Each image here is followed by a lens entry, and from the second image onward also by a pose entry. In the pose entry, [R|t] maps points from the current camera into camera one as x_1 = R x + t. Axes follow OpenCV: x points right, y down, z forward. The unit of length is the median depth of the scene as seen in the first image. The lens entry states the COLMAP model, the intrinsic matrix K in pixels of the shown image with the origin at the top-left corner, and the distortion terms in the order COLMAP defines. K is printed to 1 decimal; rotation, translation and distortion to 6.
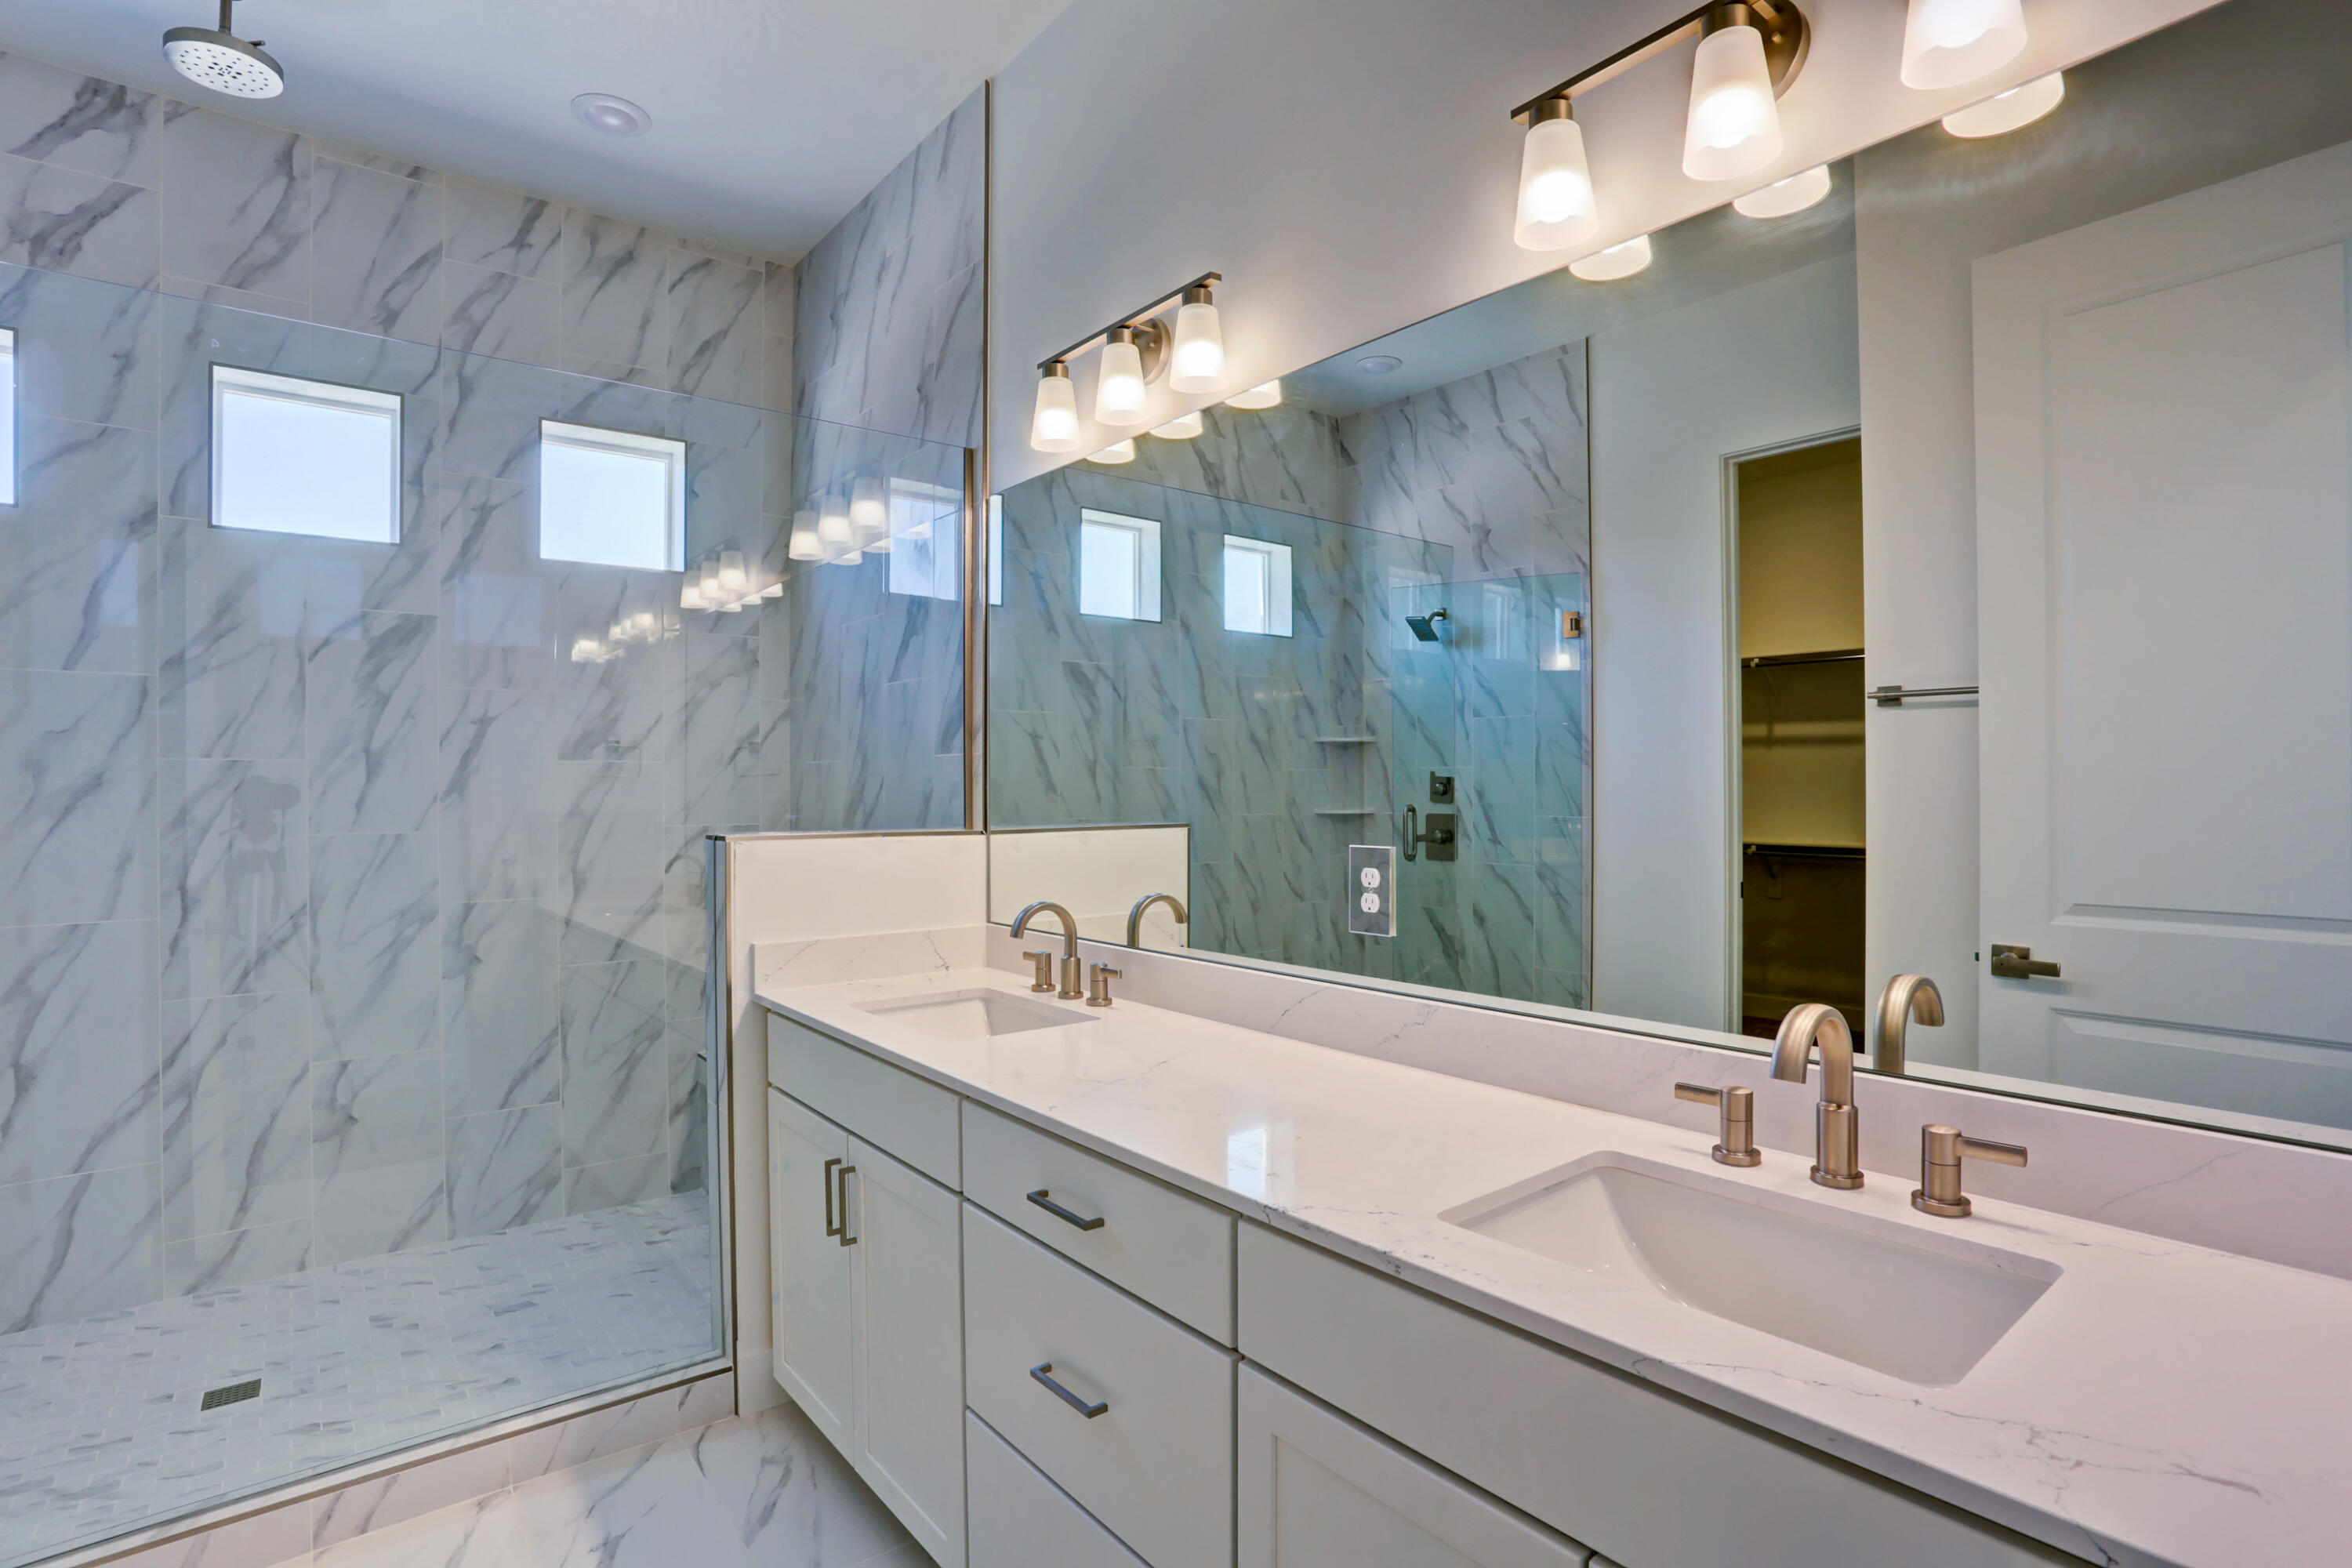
lens RADIAL K [[1147.4, 0, 1178.6], [0, 1147.4, 786.7], [0, 0, 1]] dist [-0.060827, 0.022380]
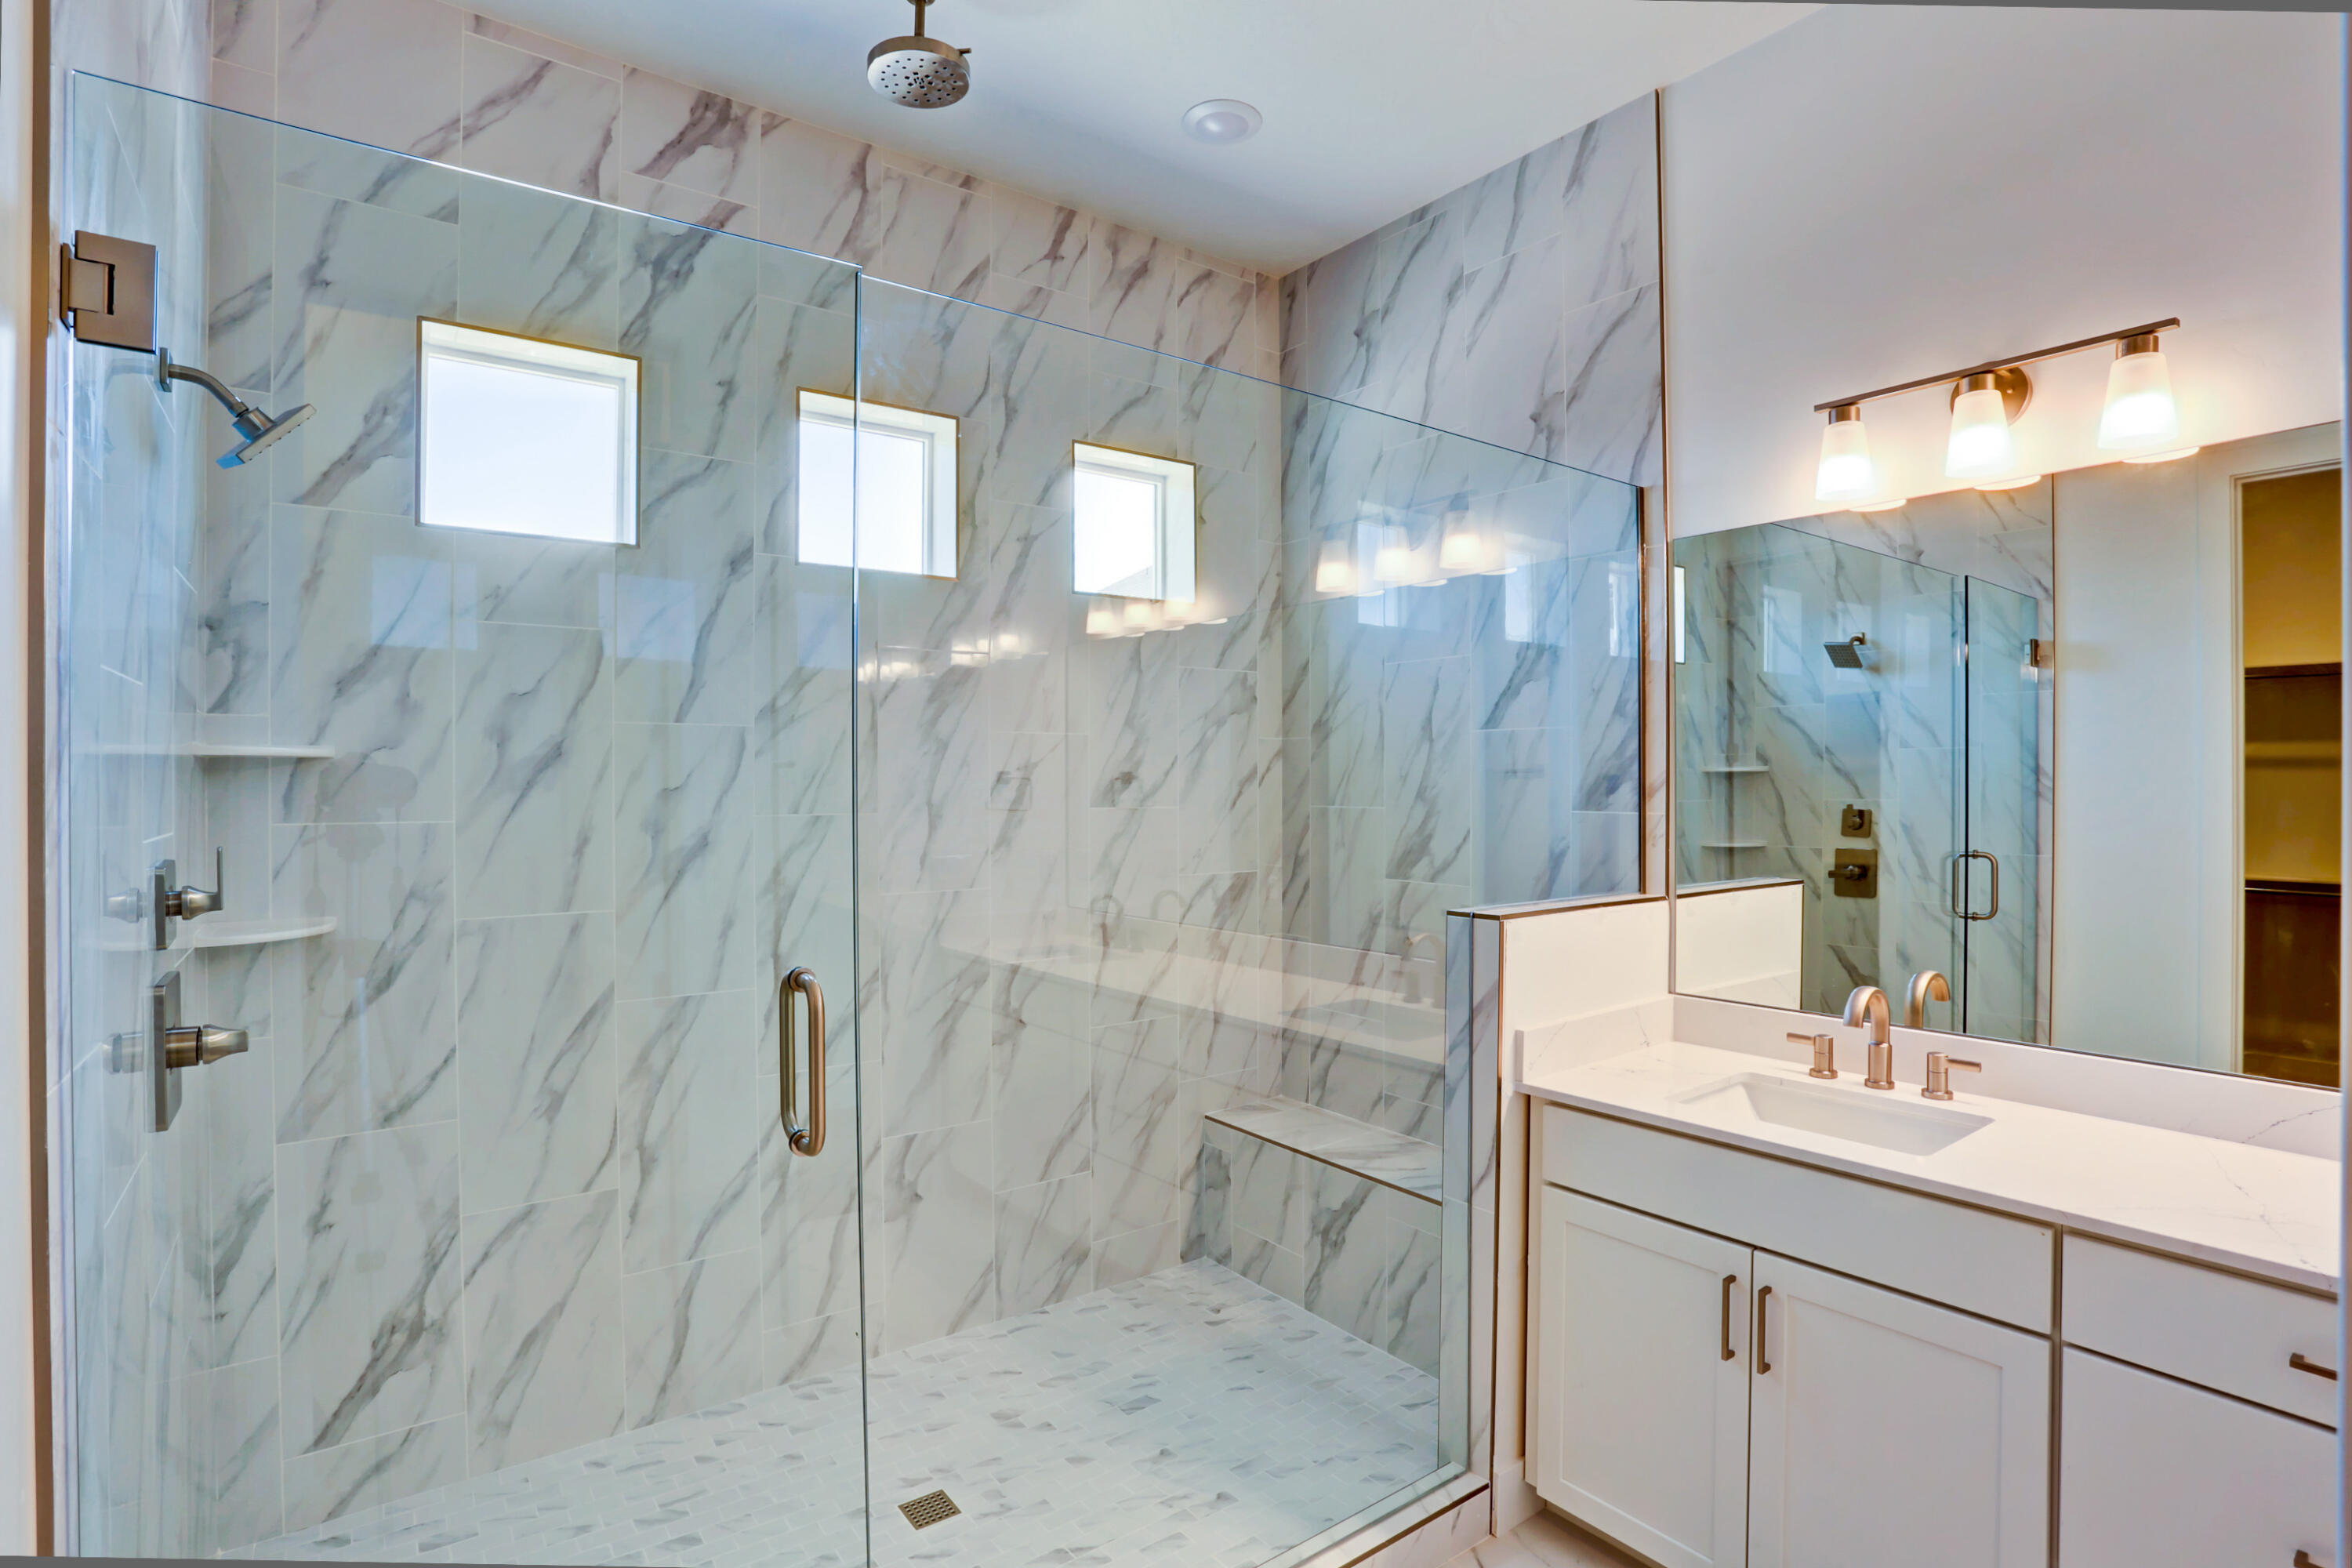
lens RADIAL K [[1165.0, 0, 1197.4], [0, 1165.0, 789.8], [0, 0, 1]] dist [-0.058364, 0.008901]
pose [[0.999396, 0.001783, -0.034701, -0.472076], [-0.001600, 0.999985, 0.005290, -0.048230], [0.034710, -0.005231, 0.999384, 0.041640]]
